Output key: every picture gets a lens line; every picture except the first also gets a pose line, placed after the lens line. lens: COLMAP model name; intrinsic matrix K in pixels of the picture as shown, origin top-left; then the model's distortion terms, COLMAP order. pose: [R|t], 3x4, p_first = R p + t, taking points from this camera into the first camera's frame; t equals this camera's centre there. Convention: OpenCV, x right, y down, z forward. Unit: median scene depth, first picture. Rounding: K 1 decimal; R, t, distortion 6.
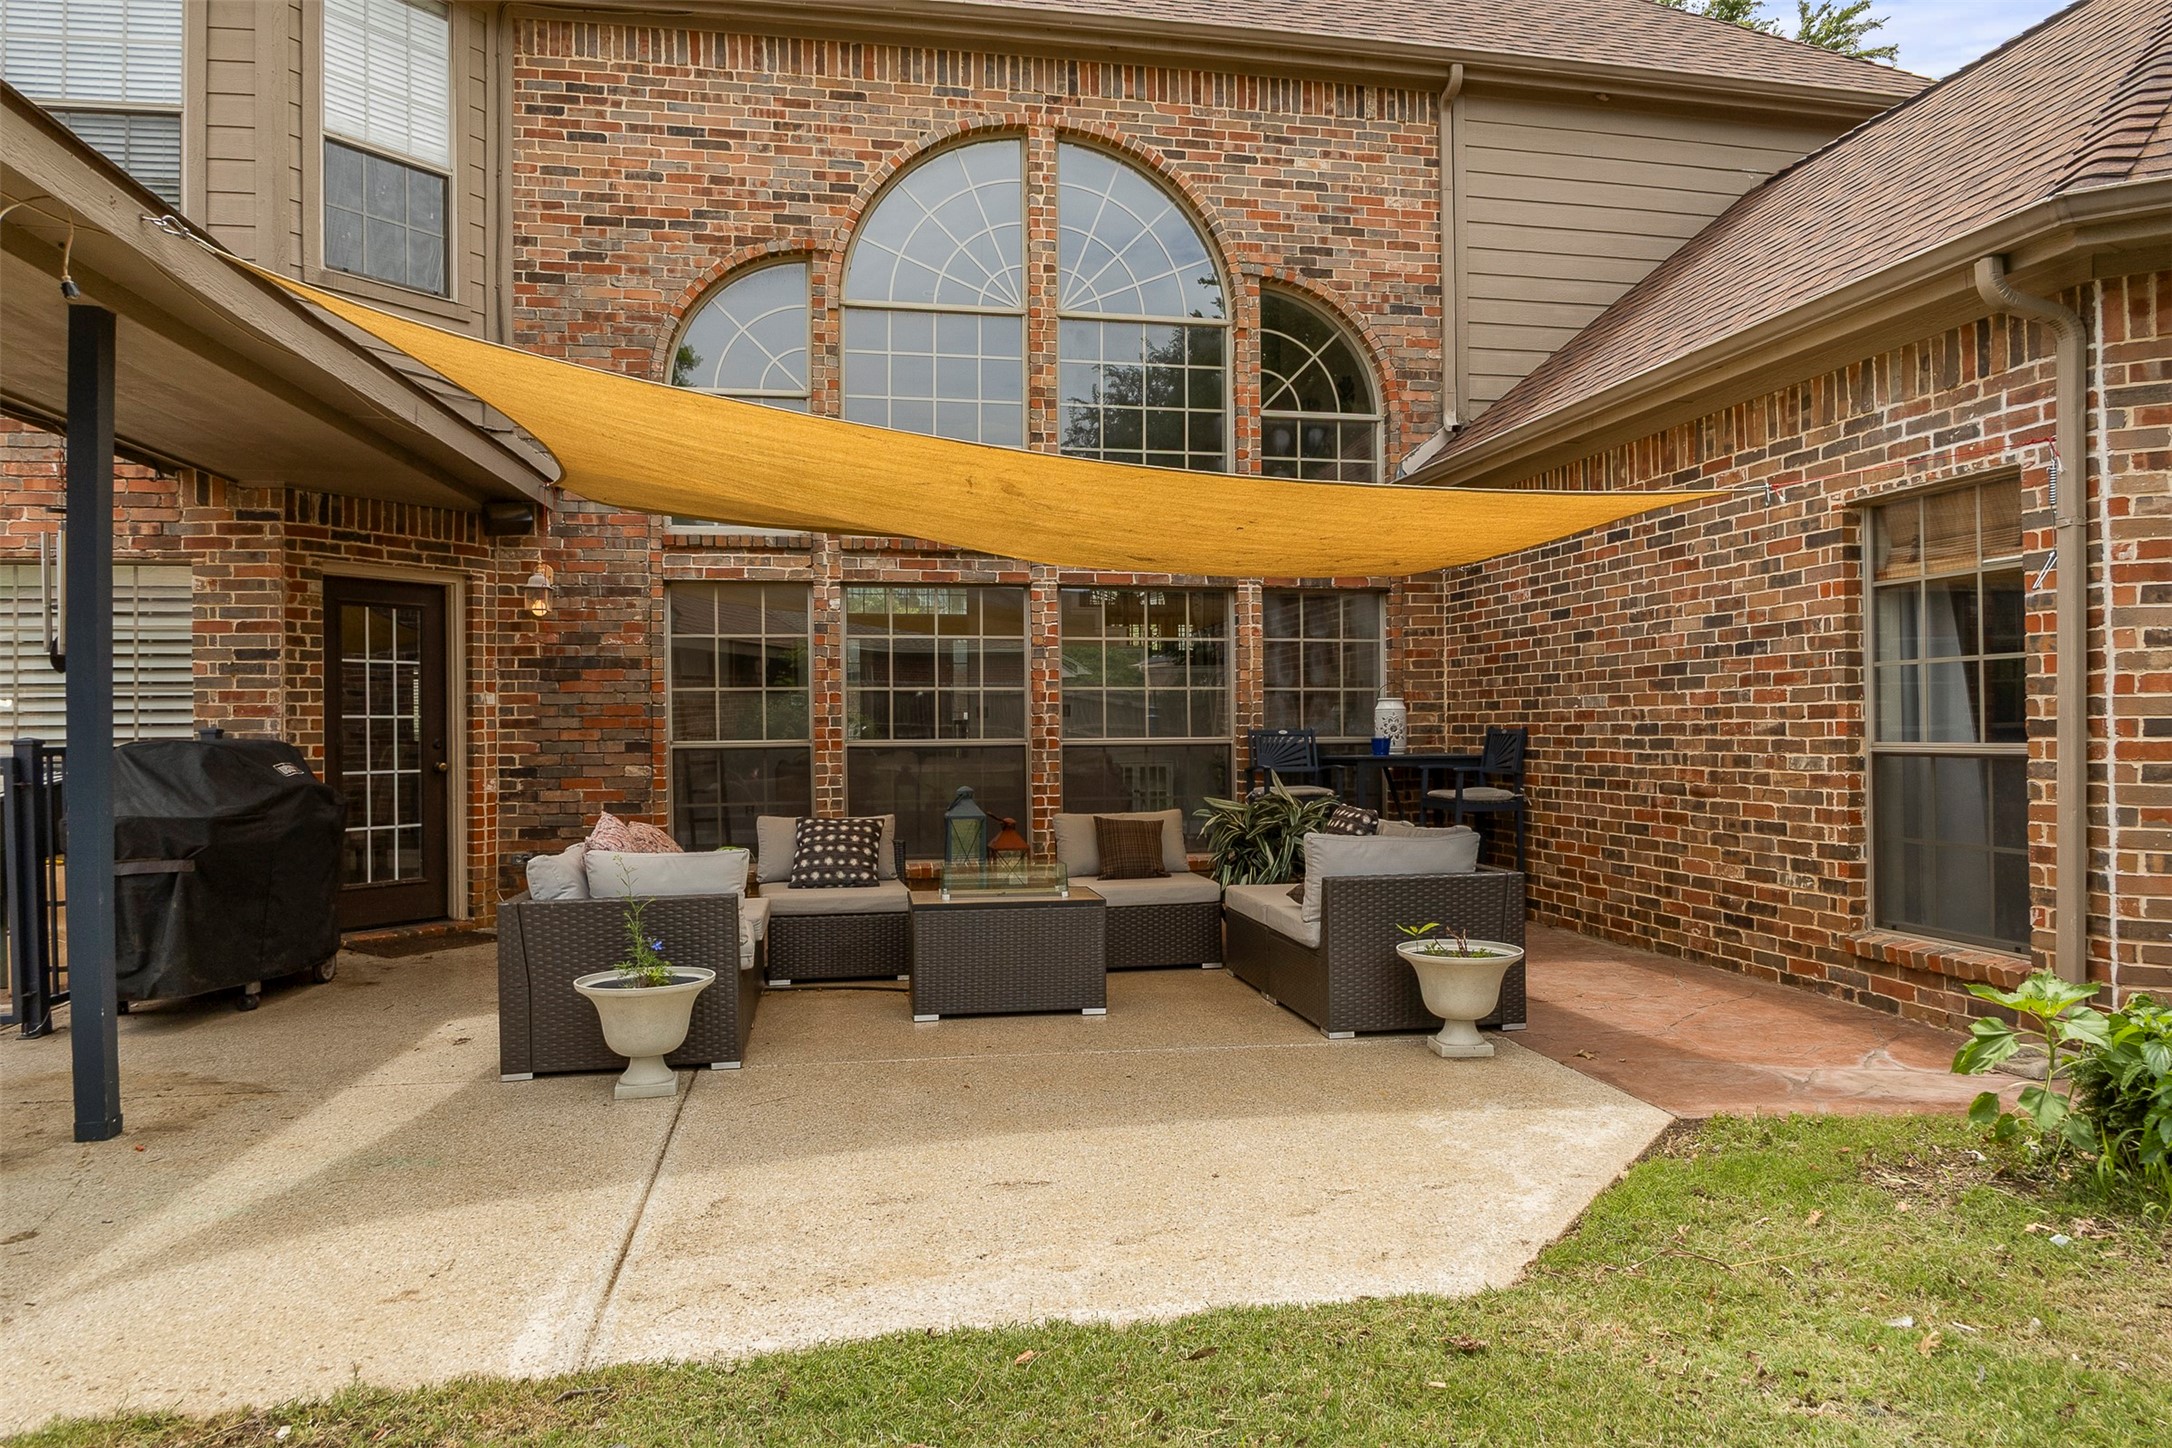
lens RADIAL K [[1396.8, 0, 1088.1], [0, 1396.8, 718.9], [0, 0, 1]] dist [-0.018778, -0.001076]
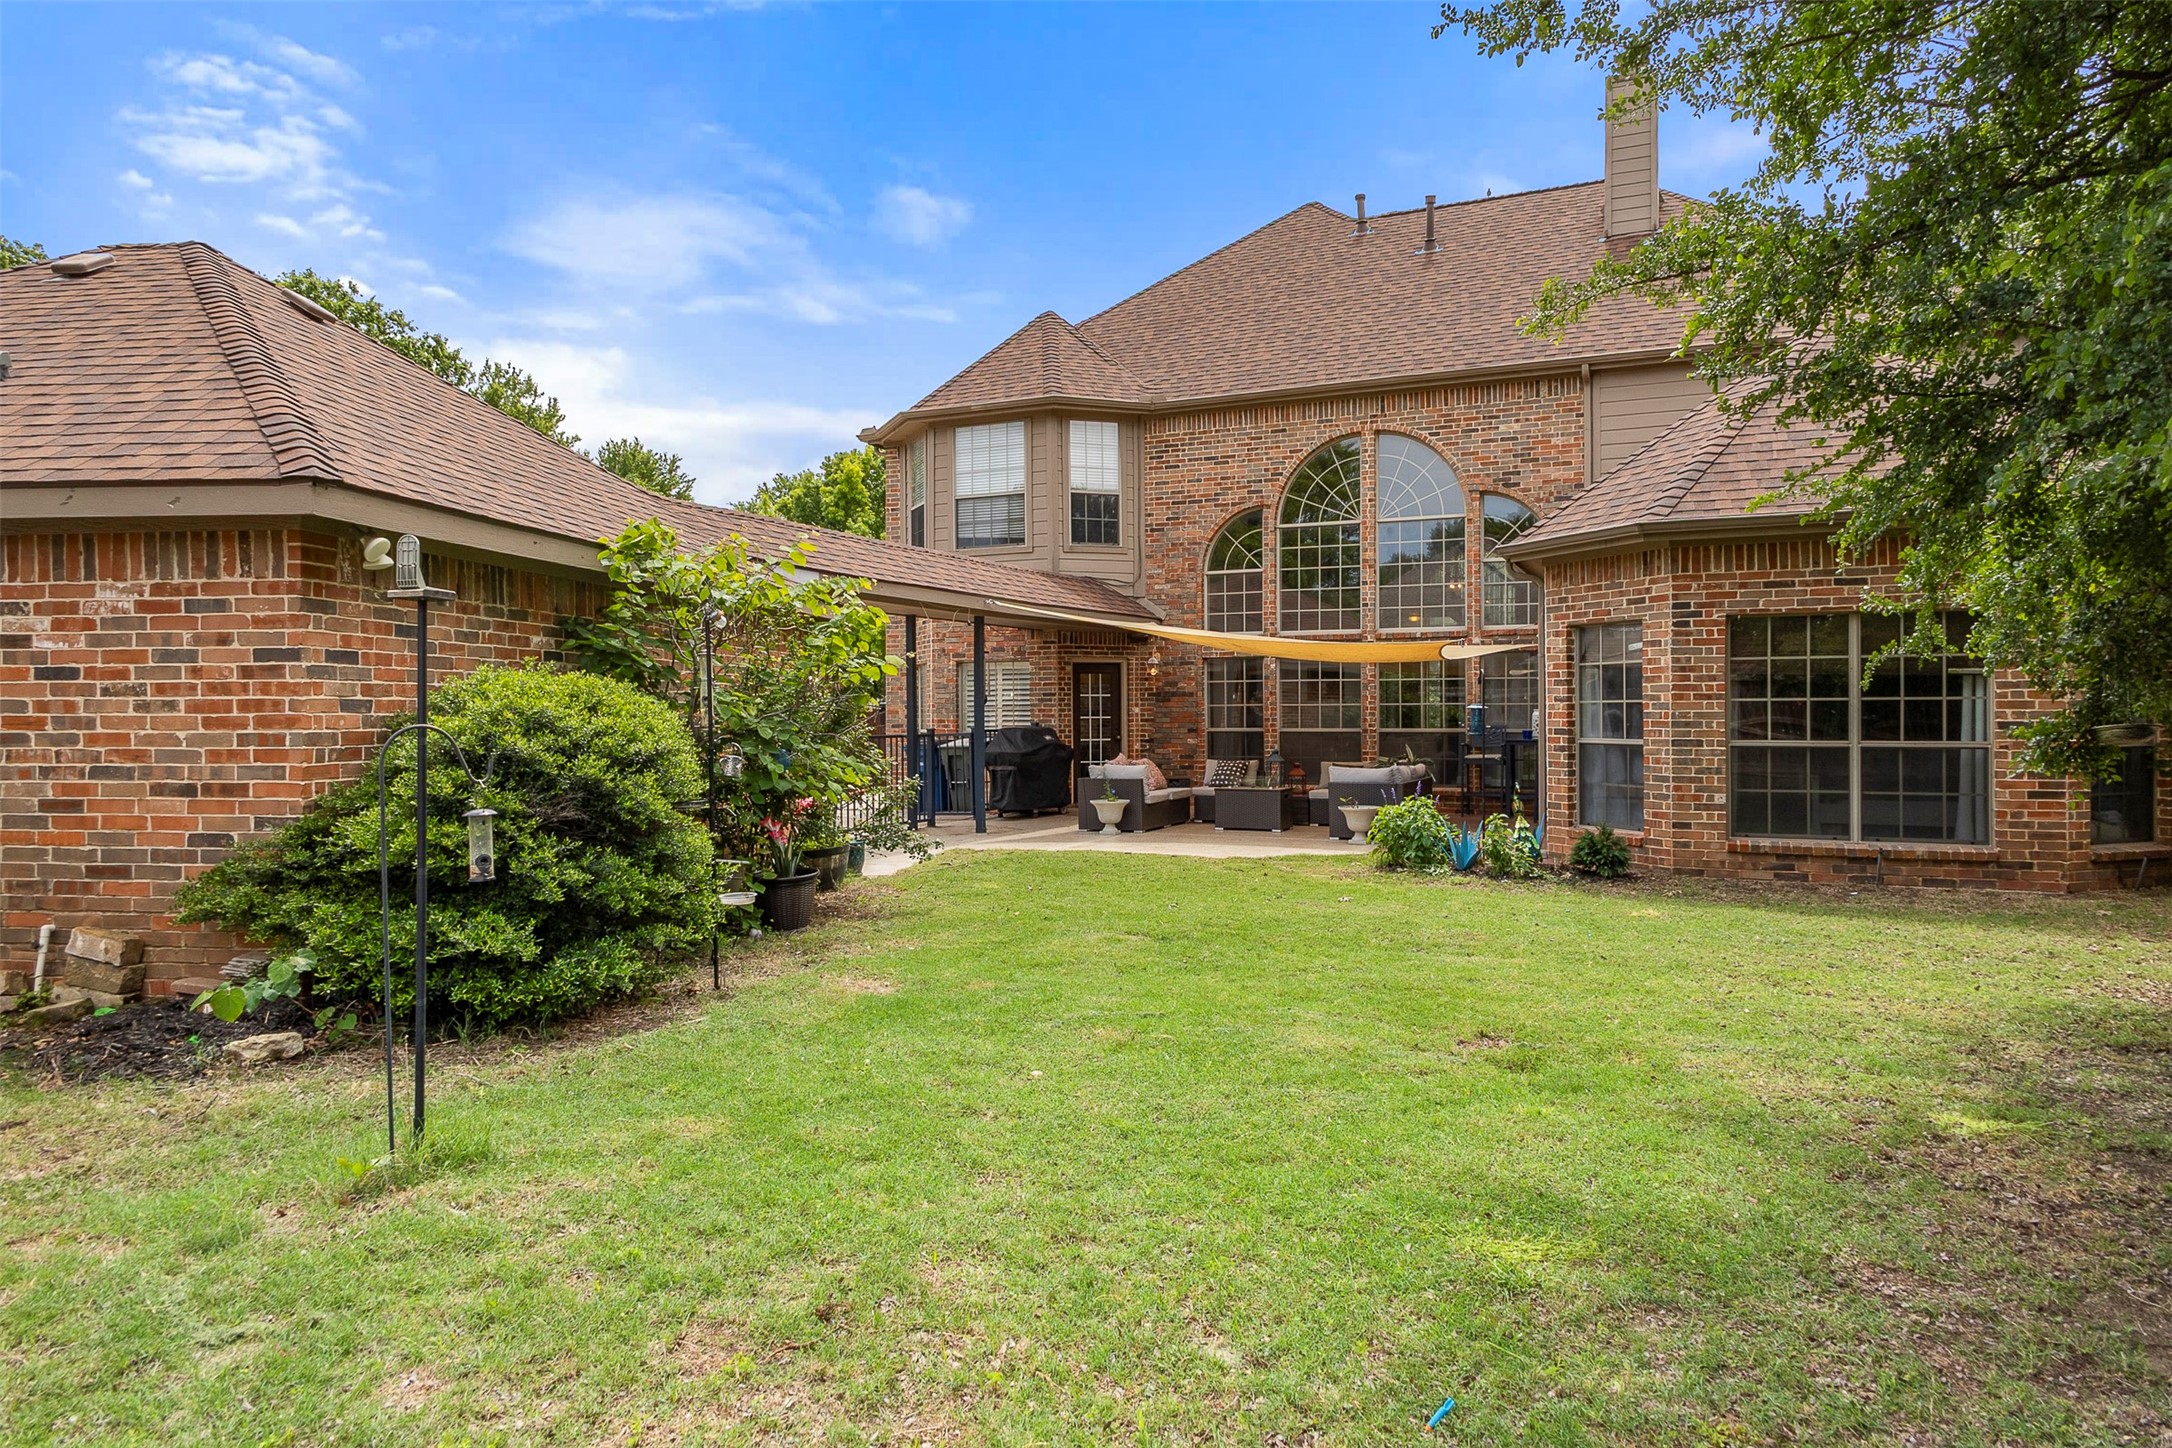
lens RADIAL K [[1348.0, 0, 1089.6], [0, 1348.0, 722.7], [0, 0, 1]] dist [0.010740, -0.007607]
pose [[0.807096, 0.005341, -0.590397, 0.857685], [0.000024, 0.999959, 0.009079, -0.013889], [0.590421, -0.007342, 0.807062, -0.898582]]
